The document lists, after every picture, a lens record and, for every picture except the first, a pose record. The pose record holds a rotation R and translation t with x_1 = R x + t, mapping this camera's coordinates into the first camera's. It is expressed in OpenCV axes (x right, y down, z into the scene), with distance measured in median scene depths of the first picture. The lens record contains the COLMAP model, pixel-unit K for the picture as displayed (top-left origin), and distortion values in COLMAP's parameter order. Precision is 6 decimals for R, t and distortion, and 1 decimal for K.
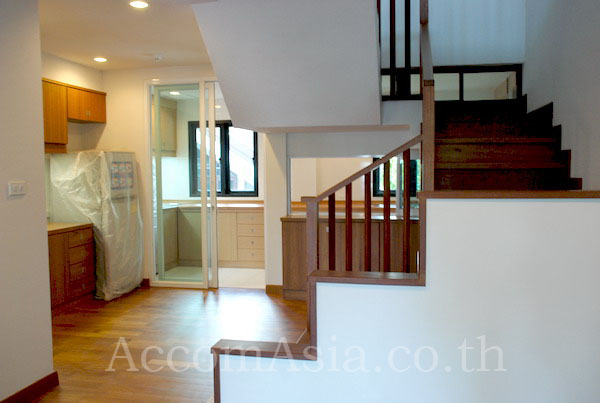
lens RADIAL K [[541.5, 0, 300.4], [0, 541.5, 198.0], [0, 0, 1]] dist [0.004340, 0.001344]
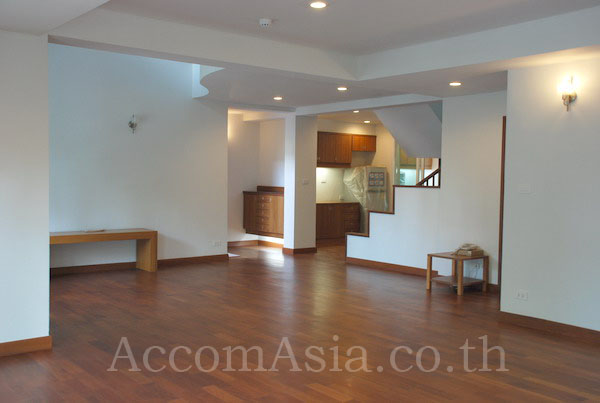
lens RADIAL K [[629.5, 0, 300.3], [0, 629.5, 201.4], [0, 0, 1]] dist [-0.000654, 0.000000]
pose [[0.767890, 0.051104, -0.638540, 0.951547], [-0.060706, 0.998132, 0.006881, 0.040135], [0.637698, 0.033479, 0.769558, -0.954689]]
